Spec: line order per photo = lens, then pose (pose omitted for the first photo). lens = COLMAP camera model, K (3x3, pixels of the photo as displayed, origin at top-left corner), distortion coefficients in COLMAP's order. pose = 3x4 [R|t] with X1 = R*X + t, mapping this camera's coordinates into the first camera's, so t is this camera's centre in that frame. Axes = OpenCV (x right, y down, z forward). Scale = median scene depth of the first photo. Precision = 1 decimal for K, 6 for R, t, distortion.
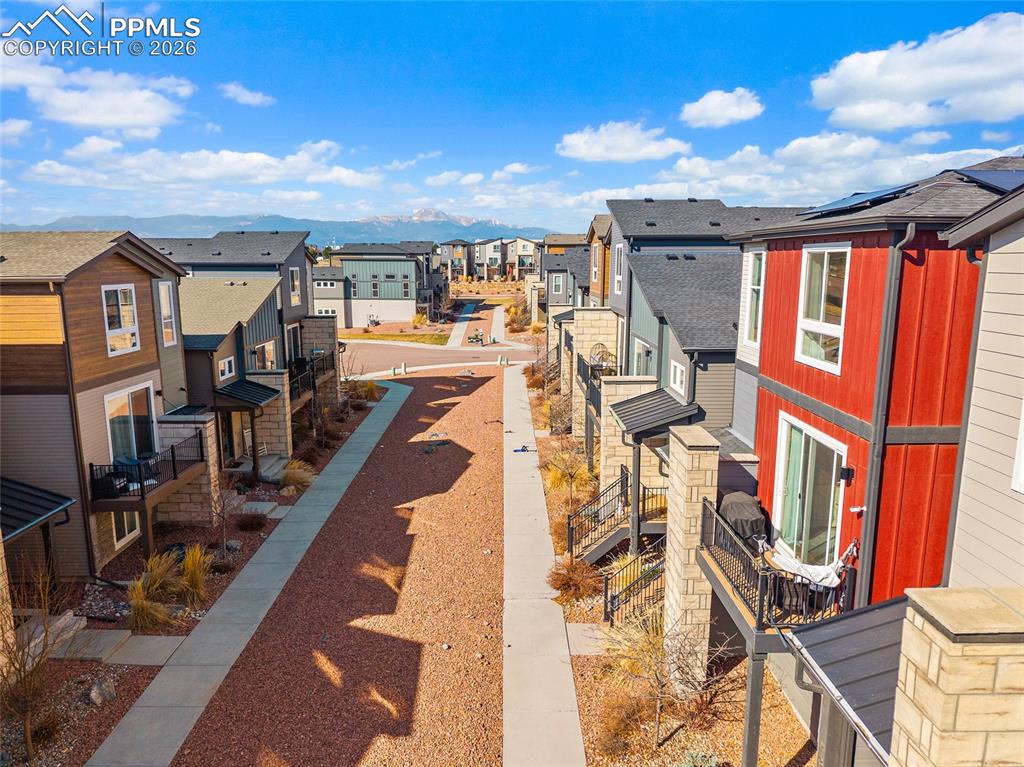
lens RADIAL K [[700.9, 0, 516.2], [0, 700.9, 386.7], [0, 0, 1]] dist [0.029600, -0.047741]
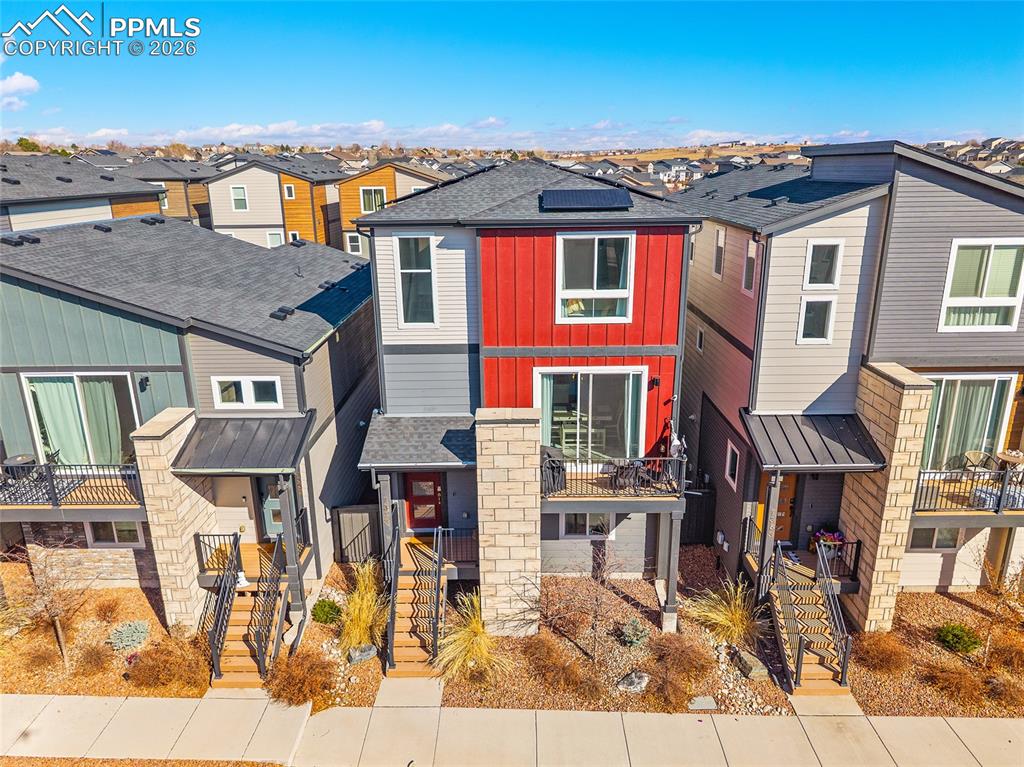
lens RADIAL K [[699.4, 0, 513.9], [0, 699.4, 390.7], [0, 0, 1]] dist [0.007935, -0.006650]
pose [[0.021898, -0.302618, 0.952860, -0.581476], [0.191506, 0.936710, 0.293087, -0.213476], [-0.981247, 0.176061, 0.078466, 0.690361]]
